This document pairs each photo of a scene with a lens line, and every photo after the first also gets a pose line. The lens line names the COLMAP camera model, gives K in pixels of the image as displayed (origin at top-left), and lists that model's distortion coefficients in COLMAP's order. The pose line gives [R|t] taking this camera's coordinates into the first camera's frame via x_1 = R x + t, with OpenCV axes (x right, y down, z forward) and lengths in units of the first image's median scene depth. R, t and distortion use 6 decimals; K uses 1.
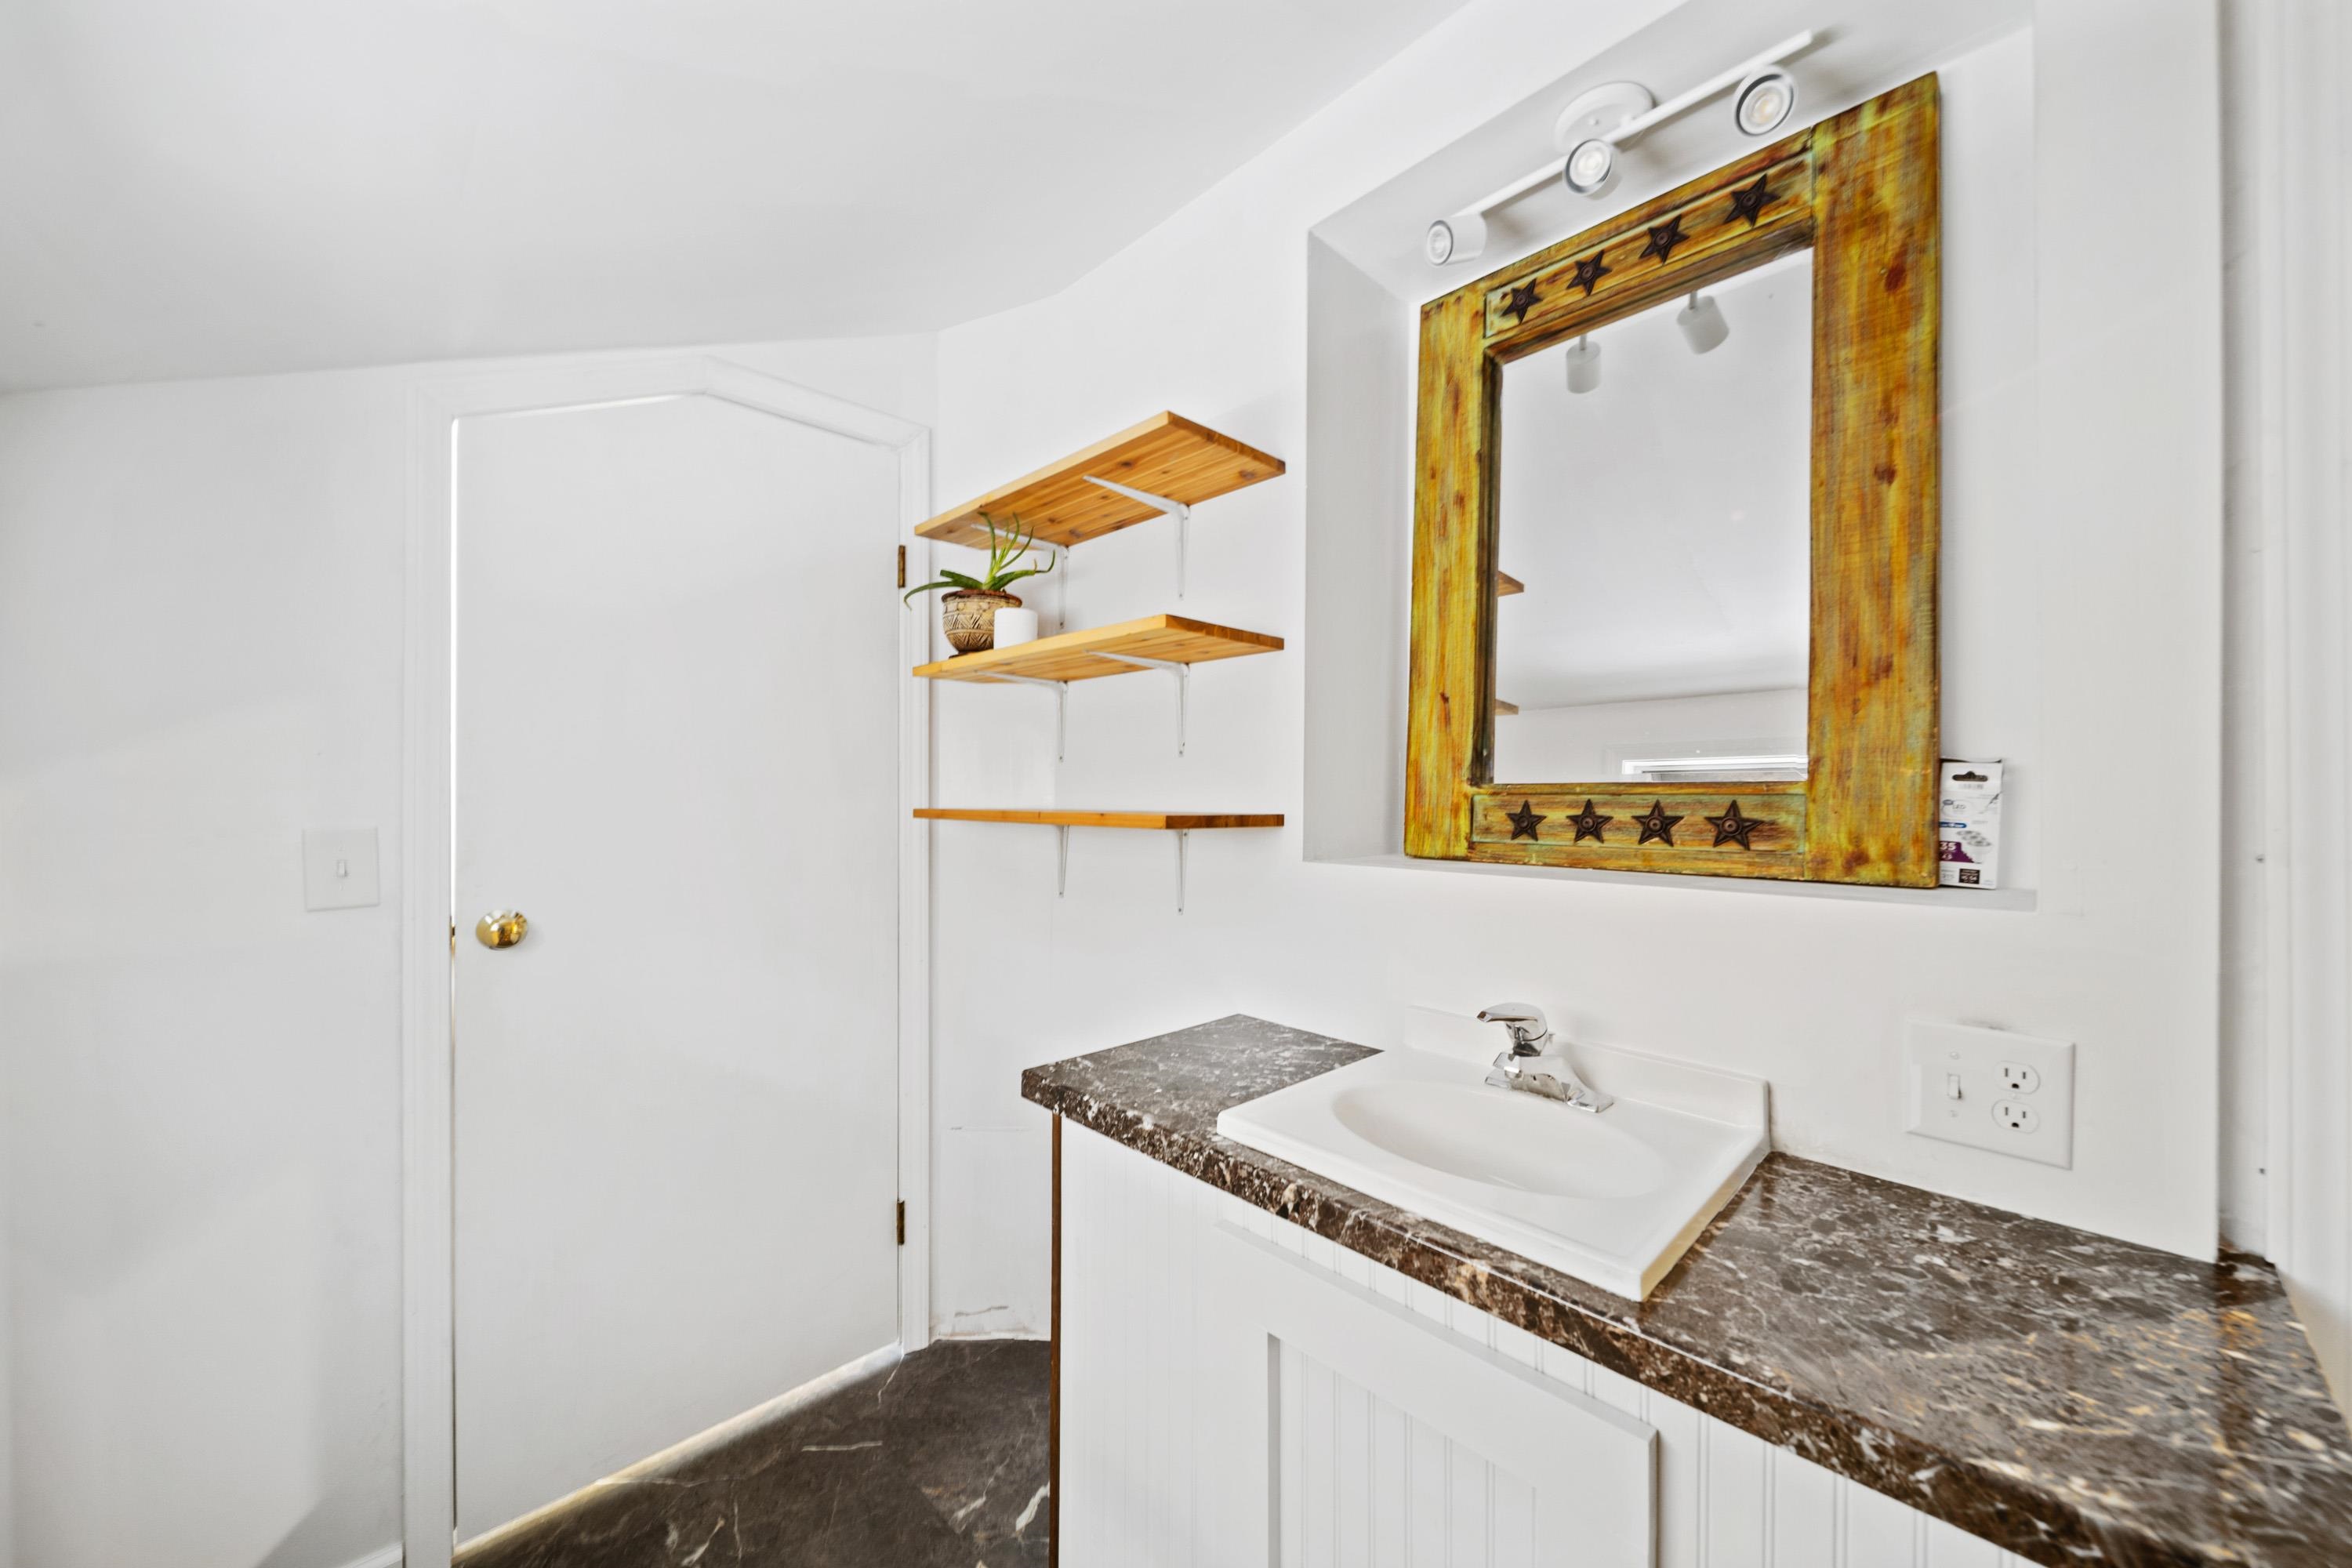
lens RADIAL K [[853.4, 0, 1184.2], [0, 853.4, 804.4], [0, 0, 1]] dist [-0.001032, -0.001219]
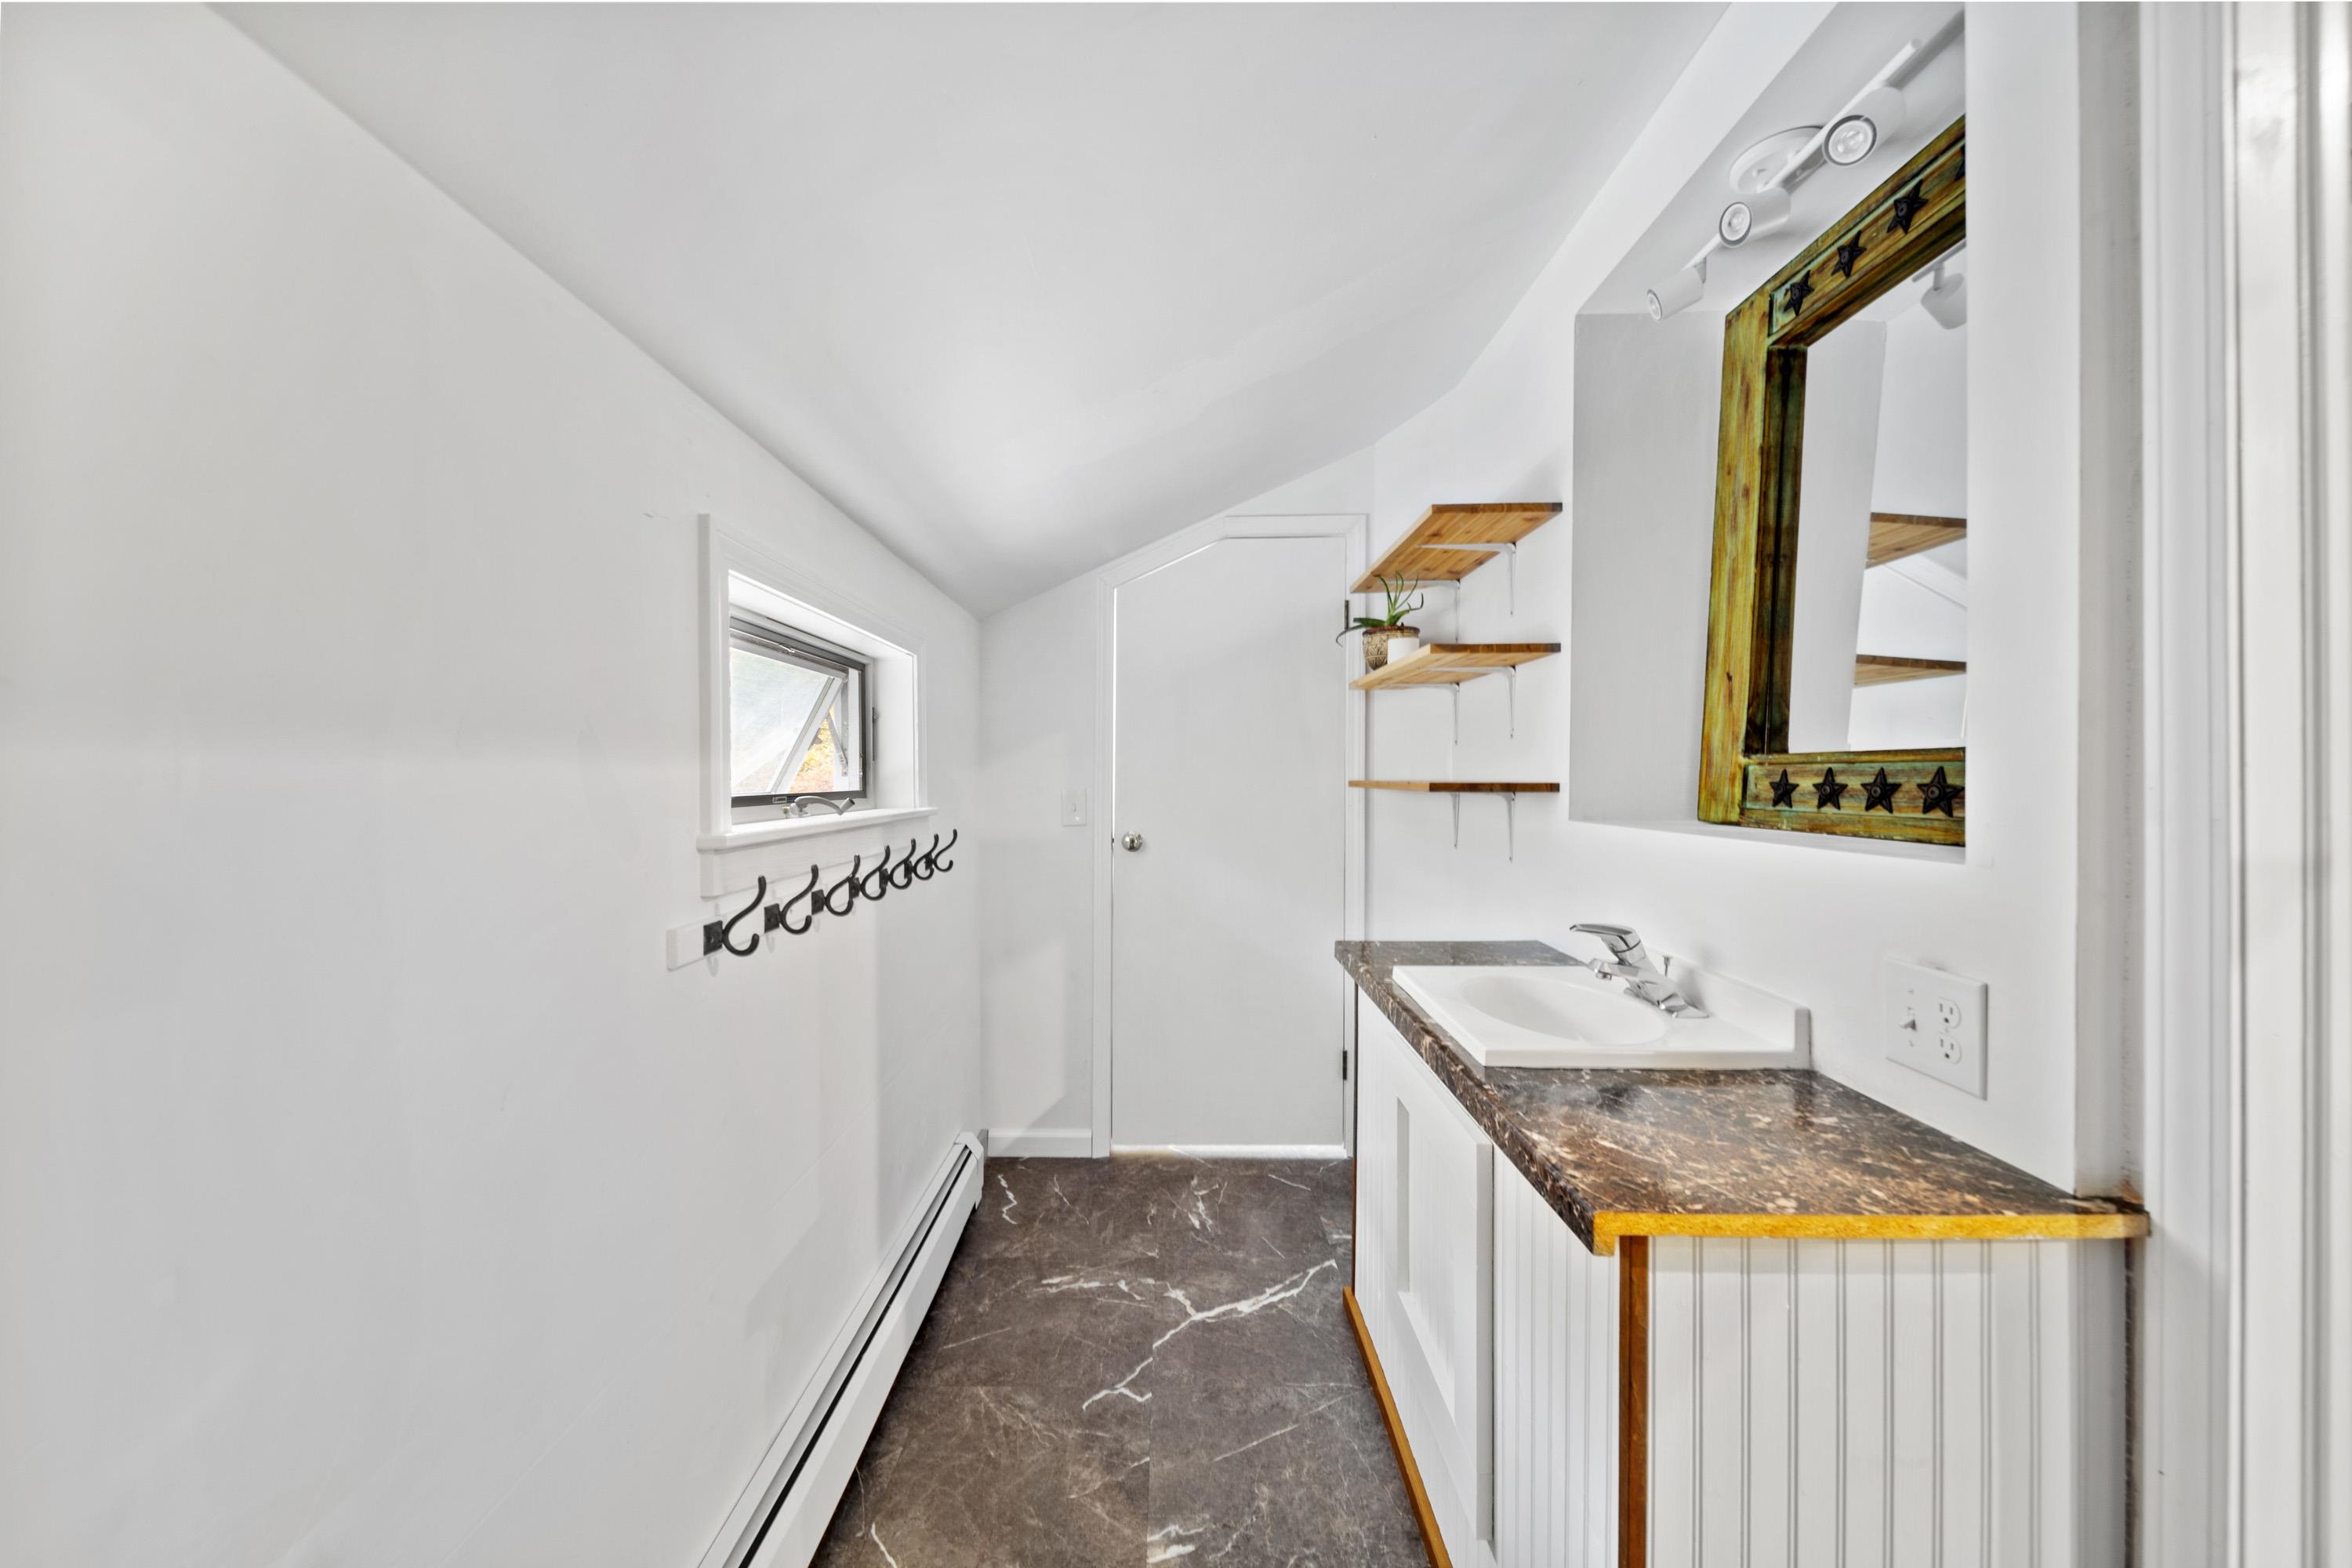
lens RADIAL K [[853.4, 0, 1158.1], [0, 853.4, 773.2], [0, 0, 1]] dist [-0.001032, -0.001219]
pose [[0.693369, -0.008740, -0.720530, 0.625450], [0.000482, 0.999932, -0.011665, 0.011679], [0.720583, 0.007741, 0.693326, -0.304209]]
